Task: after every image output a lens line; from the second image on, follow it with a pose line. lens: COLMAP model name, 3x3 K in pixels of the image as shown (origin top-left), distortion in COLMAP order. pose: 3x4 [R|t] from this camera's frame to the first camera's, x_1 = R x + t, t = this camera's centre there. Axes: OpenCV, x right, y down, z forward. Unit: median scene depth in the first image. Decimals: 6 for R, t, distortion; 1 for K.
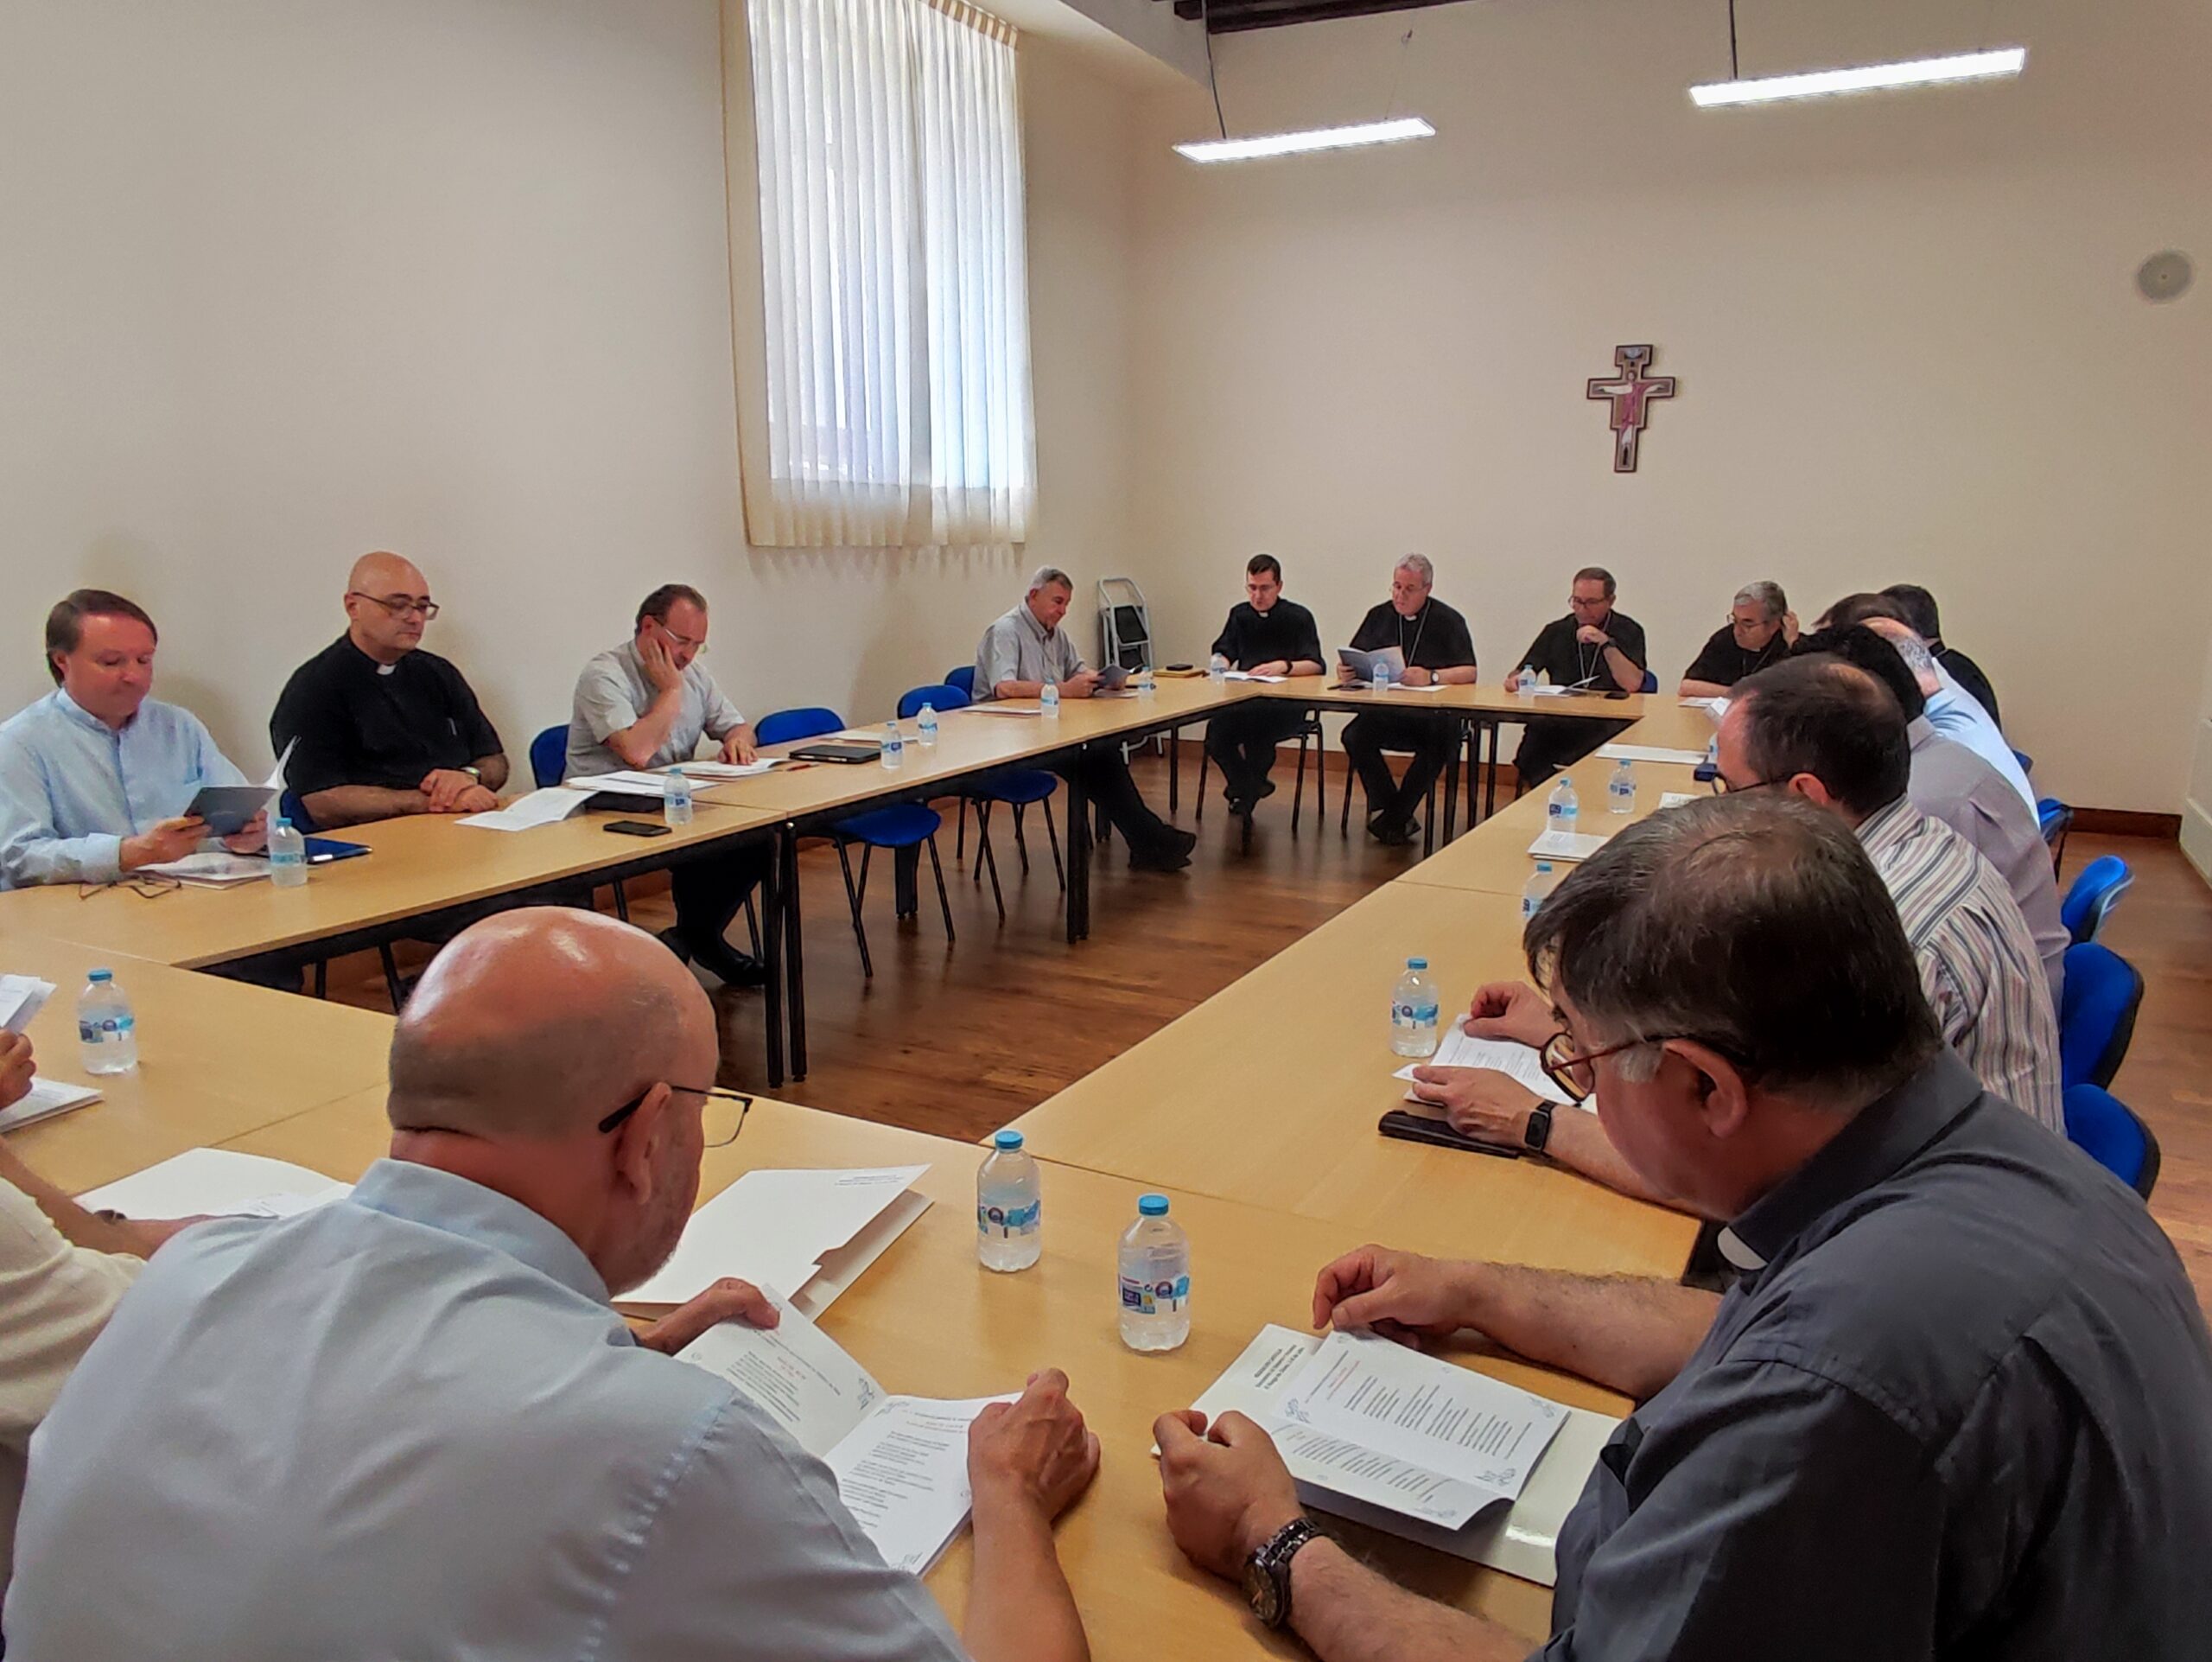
lens RADIAL K [[1573.2, 0, 1147.4], [0, 1573.2, 832.7], [0, 0, 1]] dist [-0.001188, -0.001986]
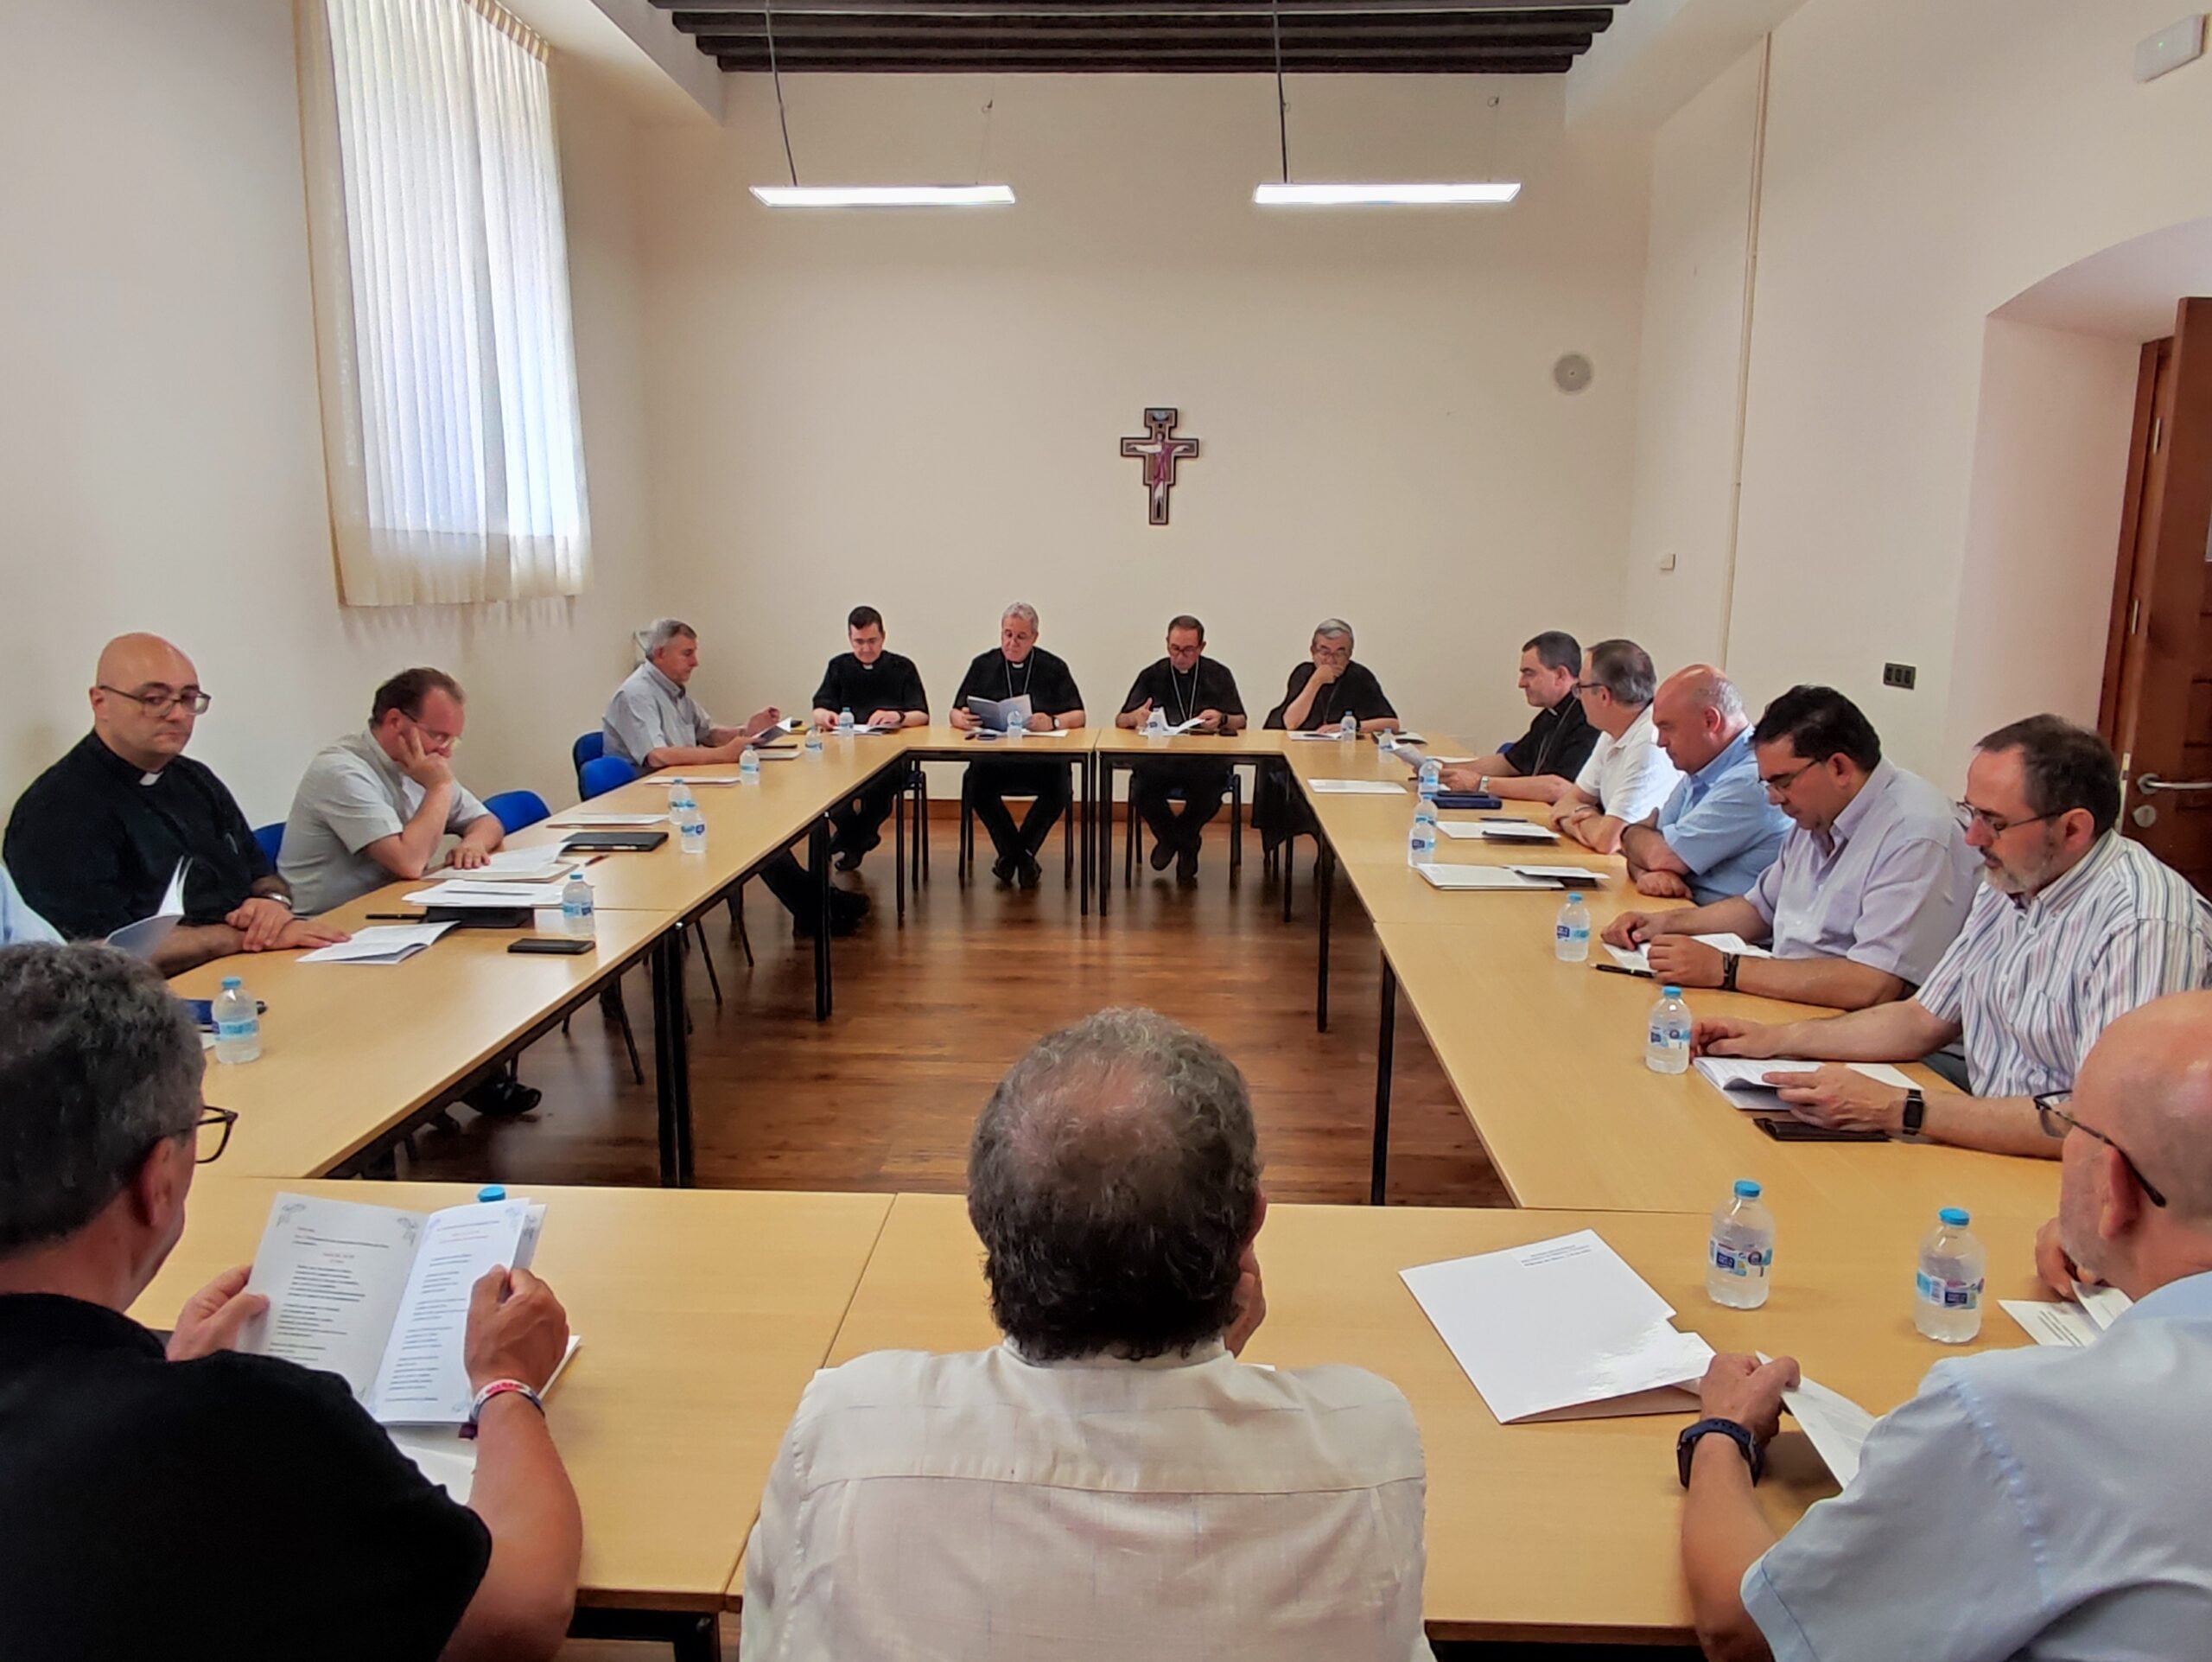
lens RADIAL K [[1573.2, 0, 1161.8], [0, 1573.2, 814.3], [0, 0, 1]] dist [-0.001188, -0.001986]
pose [[0.905427, -0.067281, 0.419137, -0.186386], [0.080968, 0.996605, -0.014931, -0.016997], [-0.416710, 0.047455, 0.907800, 0.032132]]
